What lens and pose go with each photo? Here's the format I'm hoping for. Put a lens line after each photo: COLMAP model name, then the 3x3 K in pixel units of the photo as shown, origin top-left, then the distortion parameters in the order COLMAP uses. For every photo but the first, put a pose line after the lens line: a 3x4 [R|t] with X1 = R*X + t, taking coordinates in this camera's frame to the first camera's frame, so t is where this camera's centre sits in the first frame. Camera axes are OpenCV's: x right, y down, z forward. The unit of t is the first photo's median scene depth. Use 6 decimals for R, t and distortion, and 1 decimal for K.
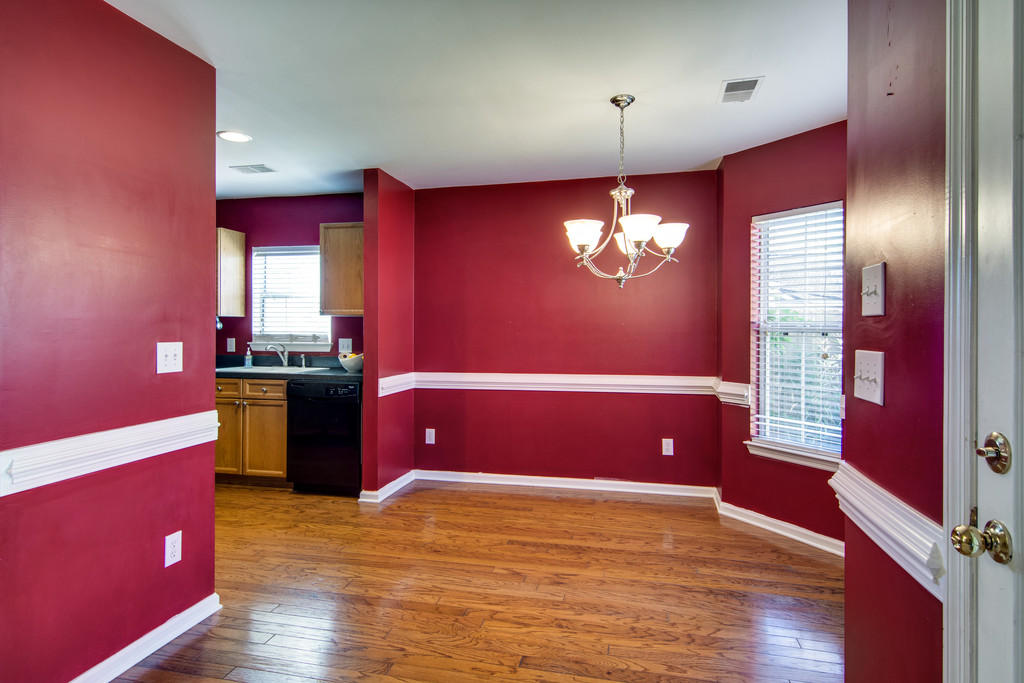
lens RADIAL K [[560.7, 0, 515.0], [0, 560.7, 335.8], [0, 0, 1]] dist [0.007204, 0.000388]
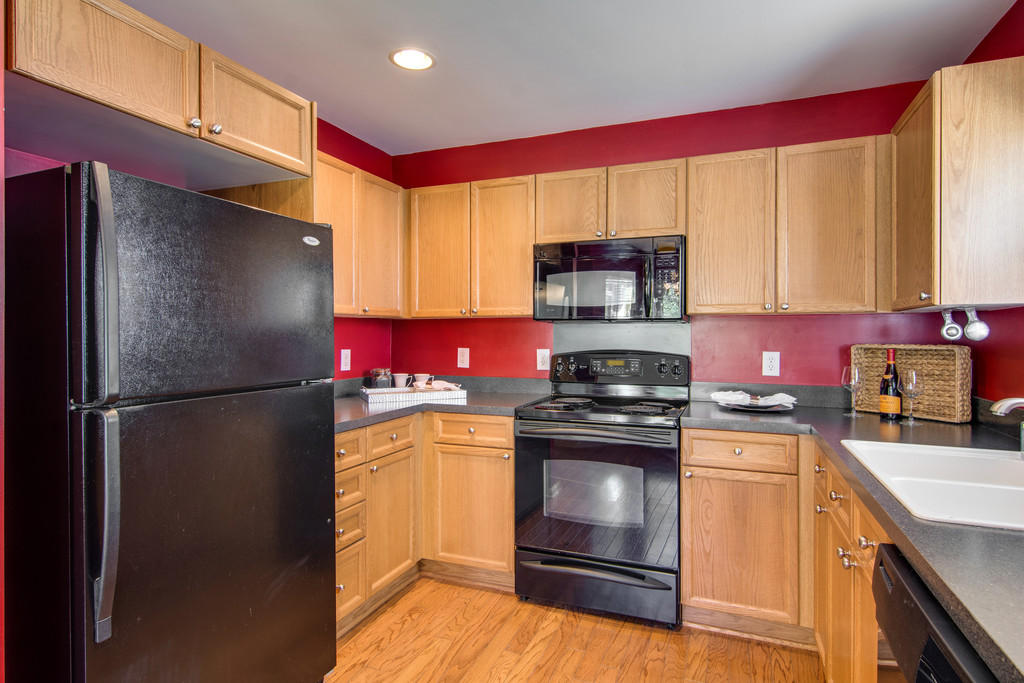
lens RADIAL K [[538.5, 0, 513.0], [0, 538.5, 338.5], [0, 0, 1]] dist [0.004231, -0.000785]
pose [[-0.161879, 0.003325, -0.986805, -0.134249], [-0.011385, 0.999921, 0.005237, -0.012167], [0.986745, 0.012083, -0.161828, 0.821551]]
